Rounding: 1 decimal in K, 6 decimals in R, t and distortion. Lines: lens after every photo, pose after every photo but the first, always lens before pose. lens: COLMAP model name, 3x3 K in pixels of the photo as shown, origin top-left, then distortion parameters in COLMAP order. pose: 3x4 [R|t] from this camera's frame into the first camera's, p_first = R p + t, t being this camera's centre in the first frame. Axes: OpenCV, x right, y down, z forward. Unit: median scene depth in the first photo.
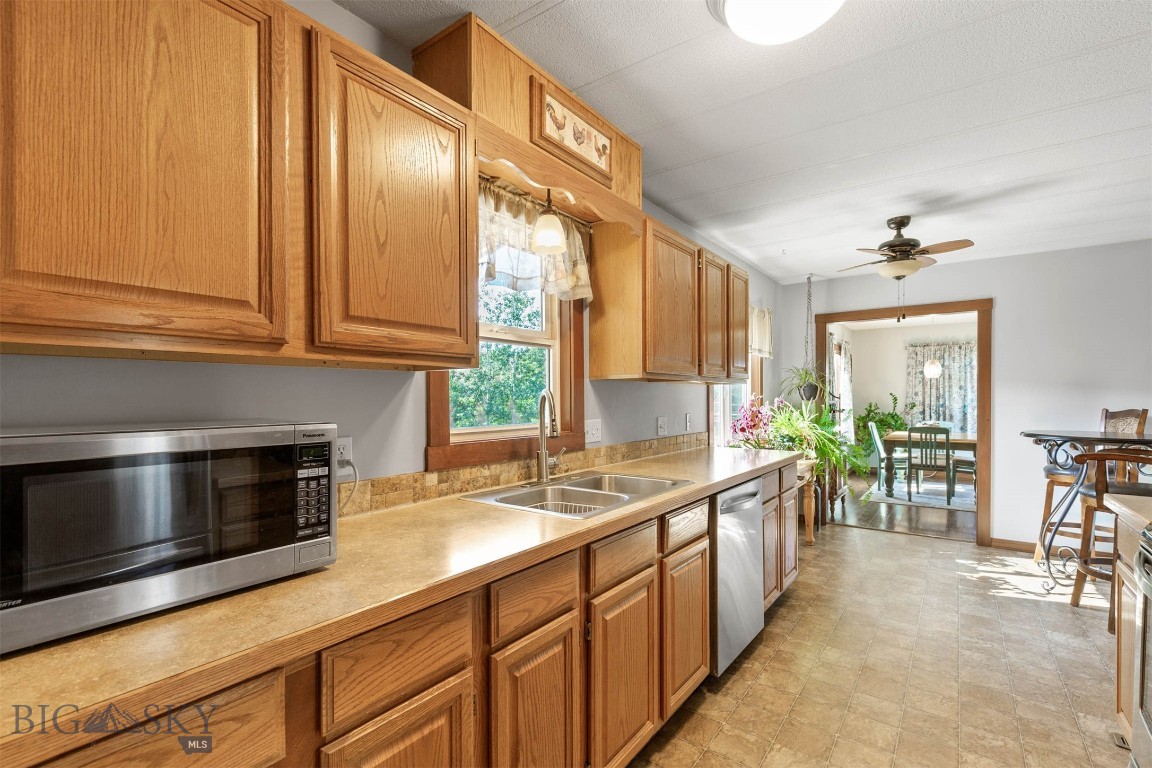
lens RADIAL K [[522.8, 0, 572.5], [0, 522.8, 393.3], [0, 0, 1]] dist [0.007511, 0.000101]
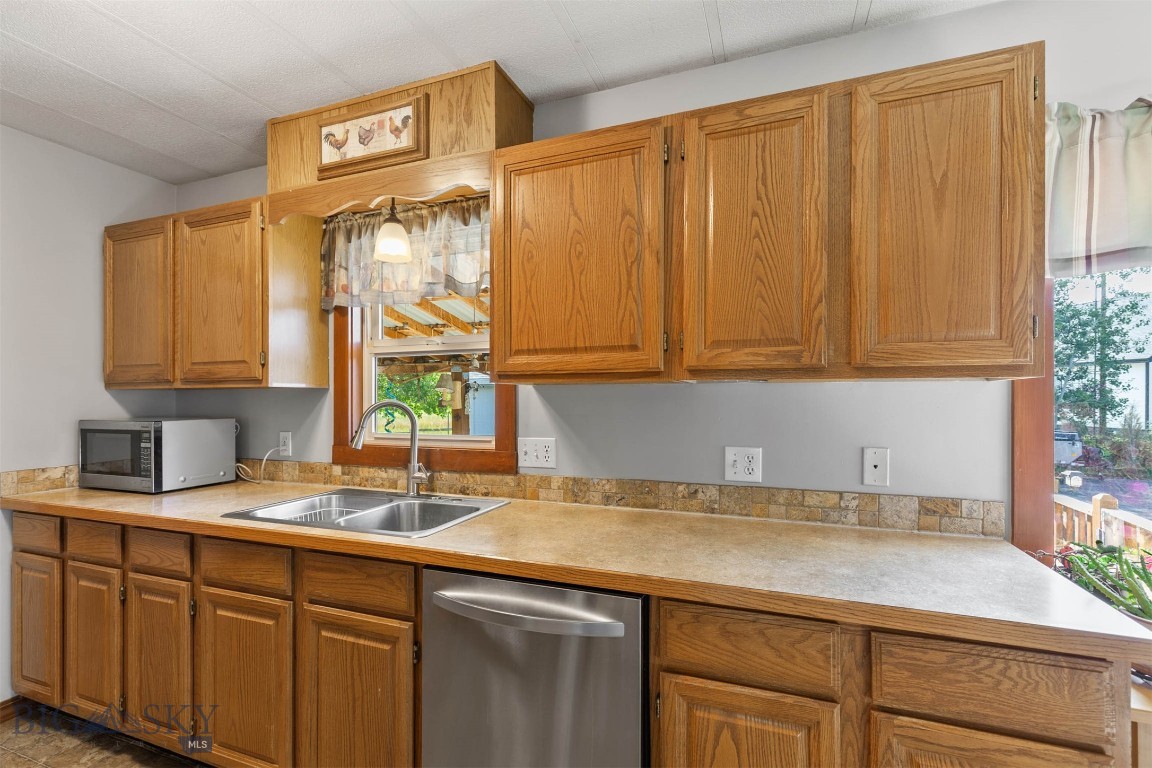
lens RADIAL K [[522.8, 0, 566.9], [0, 522.8, 393.7], [0, 0, 1]] dist [0.007511, 0.000101]
pose [[0.259368, -0.003244, -0.965773, 1.014778], [0.011084, 0.999939, -0.000383, -0.017021], [0.965715, -0.010605, 0.259388, 1.085832]]
